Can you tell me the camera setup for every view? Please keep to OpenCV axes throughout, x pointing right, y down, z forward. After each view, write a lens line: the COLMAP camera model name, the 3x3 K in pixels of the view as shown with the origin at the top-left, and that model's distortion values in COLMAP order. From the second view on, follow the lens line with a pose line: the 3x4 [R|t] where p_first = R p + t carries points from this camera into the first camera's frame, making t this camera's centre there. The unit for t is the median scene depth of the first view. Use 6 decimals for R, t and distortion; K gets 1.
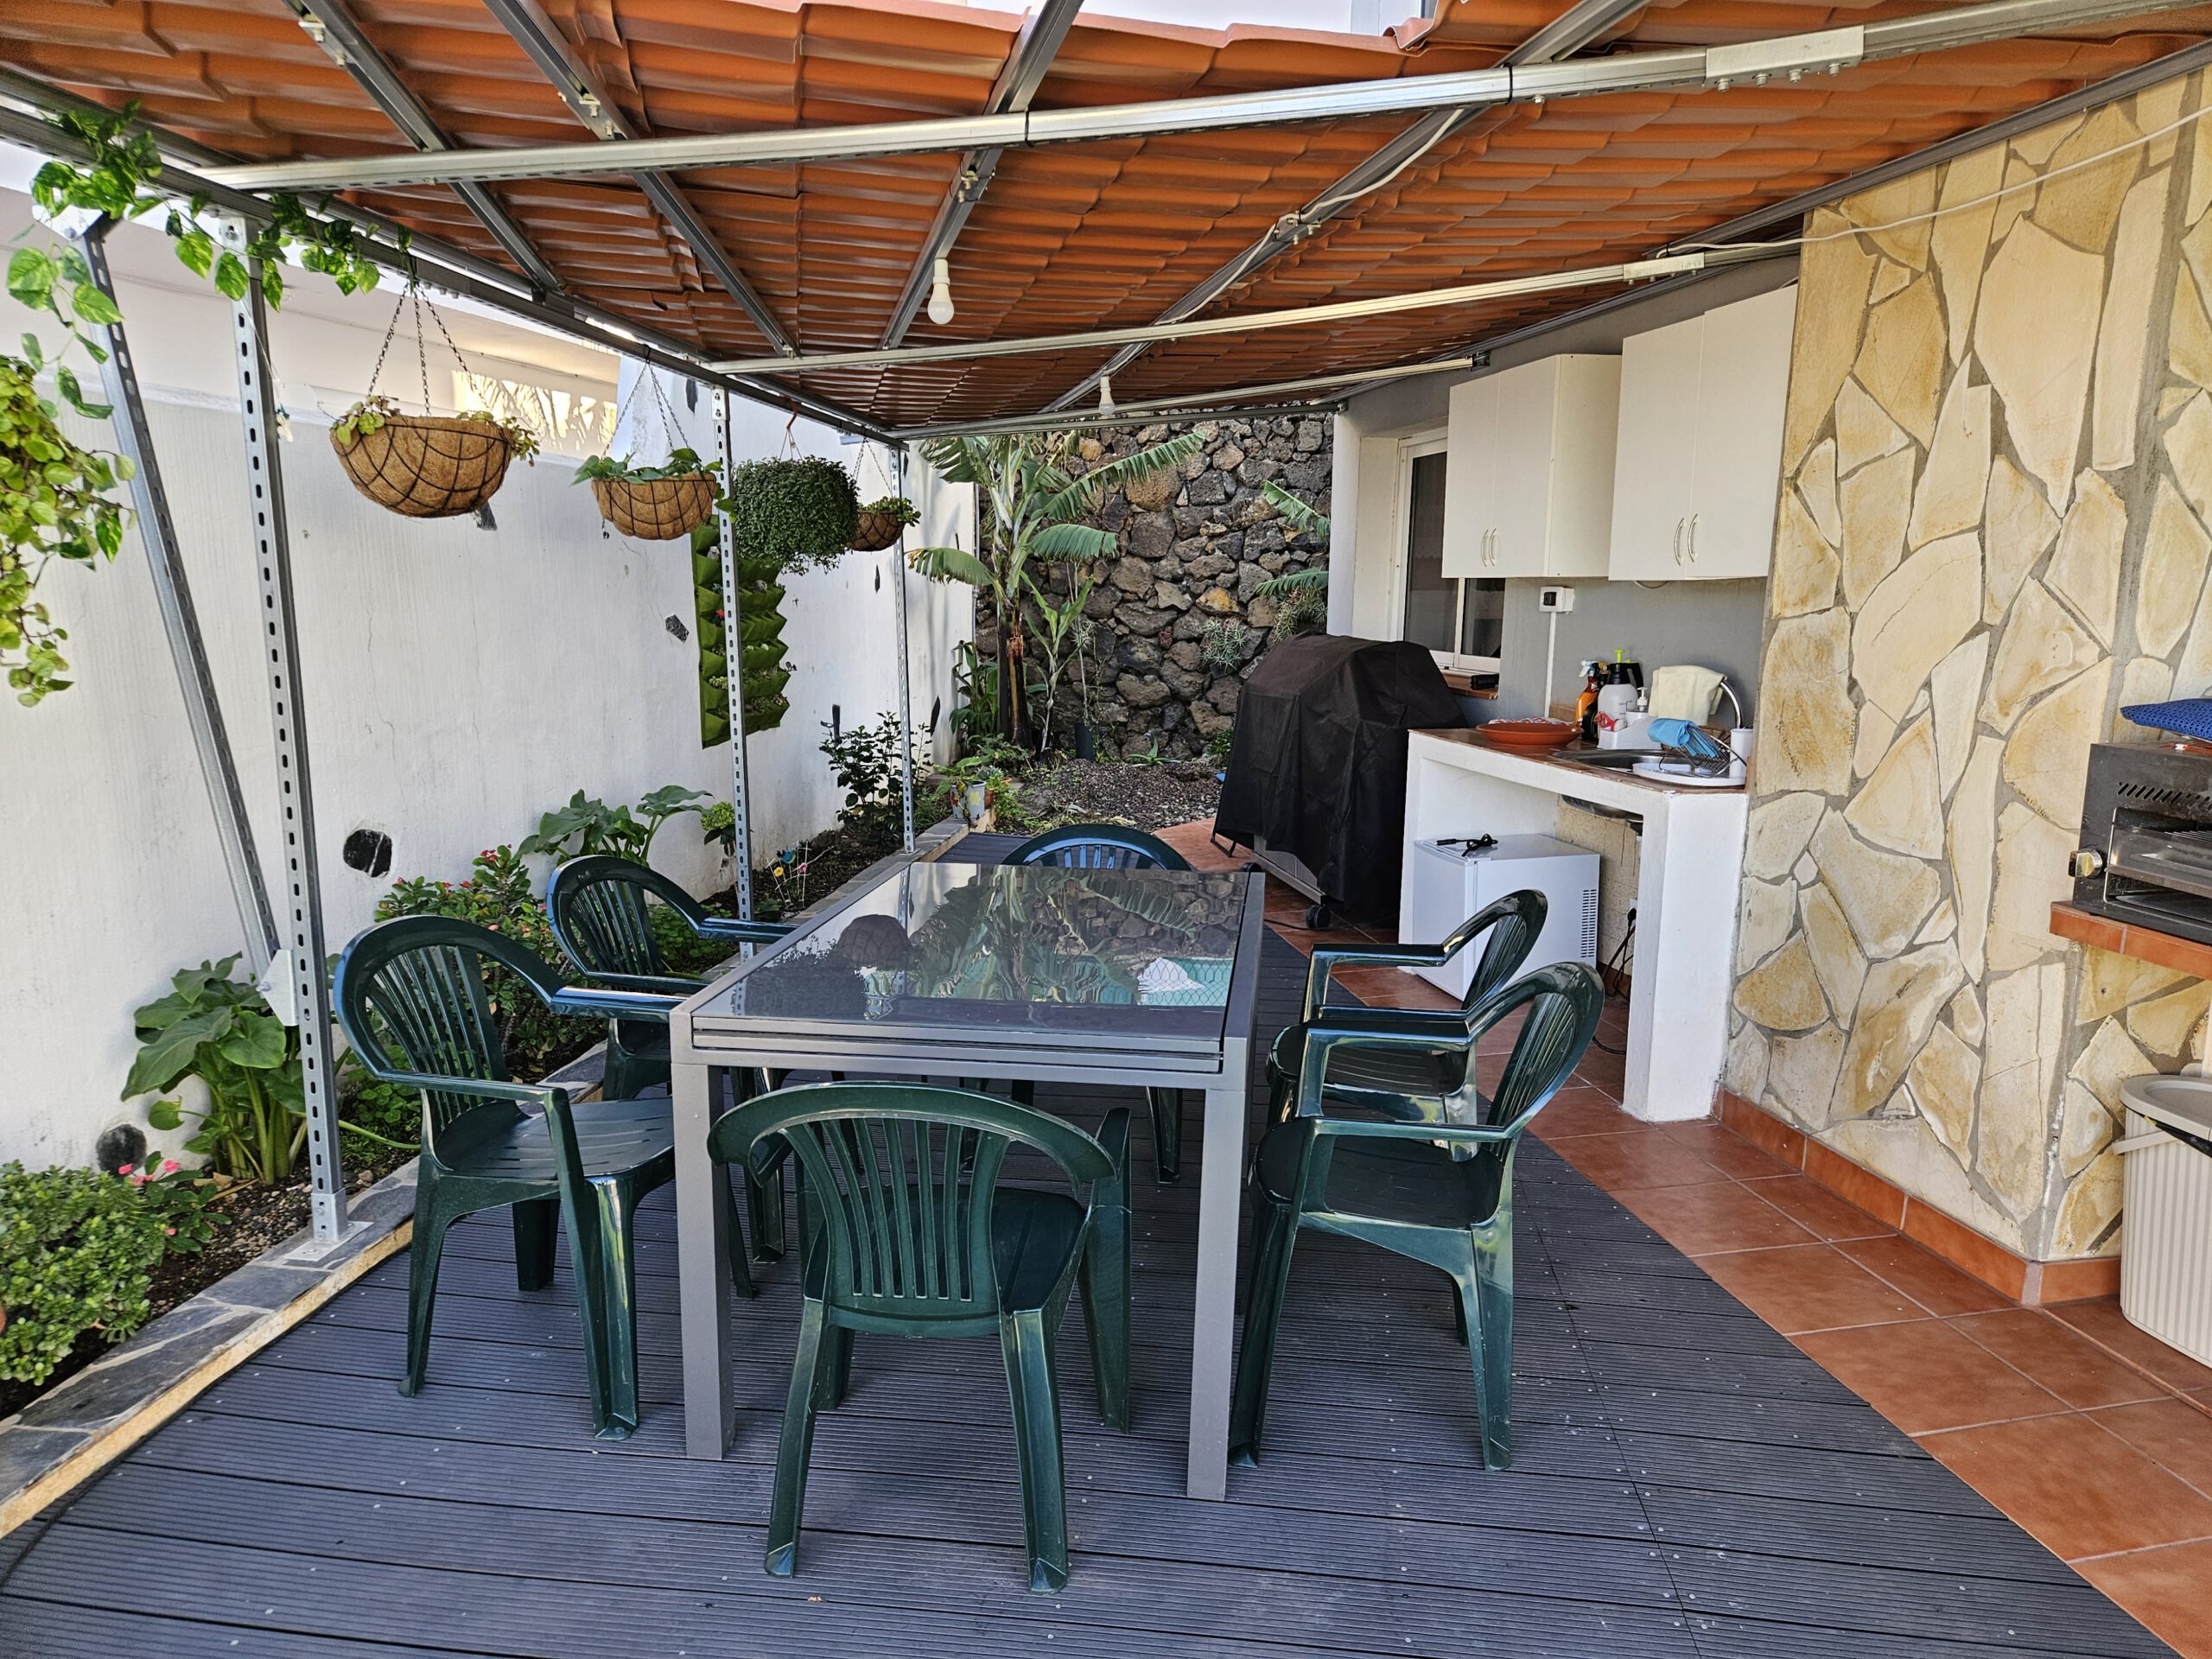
lens RADIAL K [[1463.5, 0, 1101.3], [0, 1463.5, 845.0], [0, 0, 1]] dist [0.078149, -0.064574]
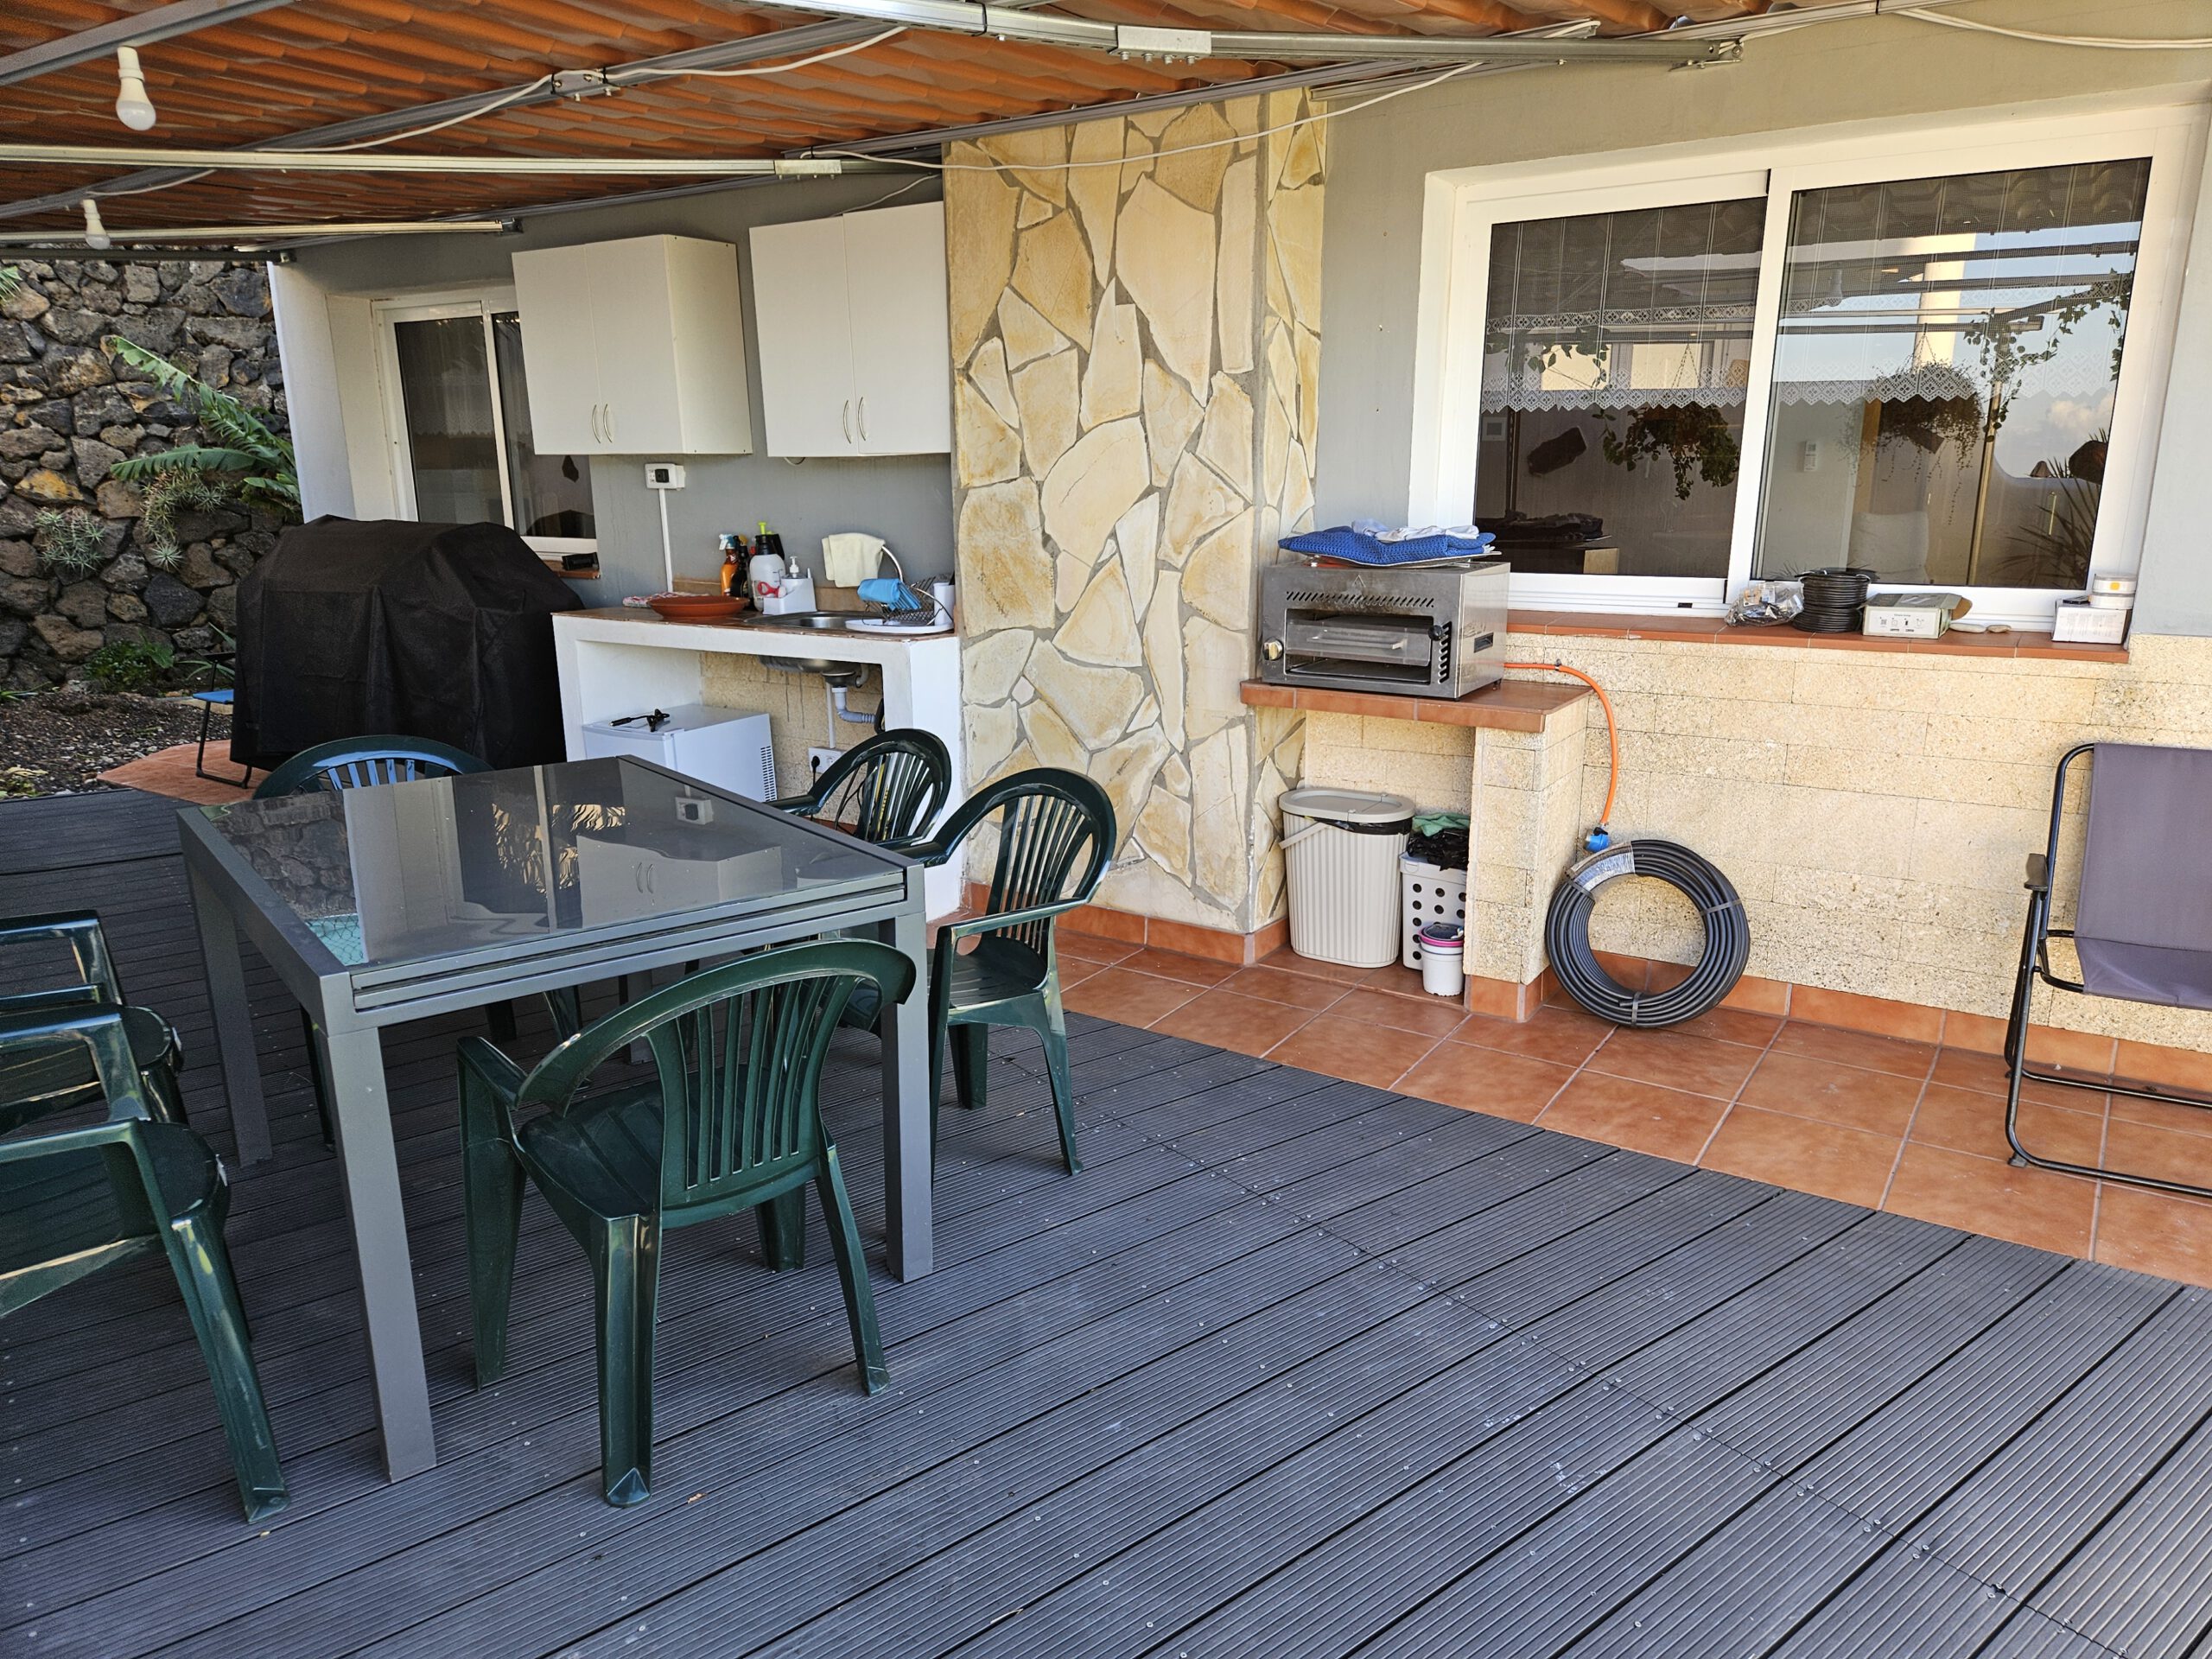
lens RADIAL K [[1479.4, 0, 1106.0], [0, 1479.4, 829.5], [0, 0, 1]] dist [0.077291, -0.064850]
pose [[0.712698, -0.178586, 0.678357, -0.369821], [0.135984, 0.983879, 0.116151, -0.004328], [-0.688164, 0.009465, 0.725493, 0.050708]]
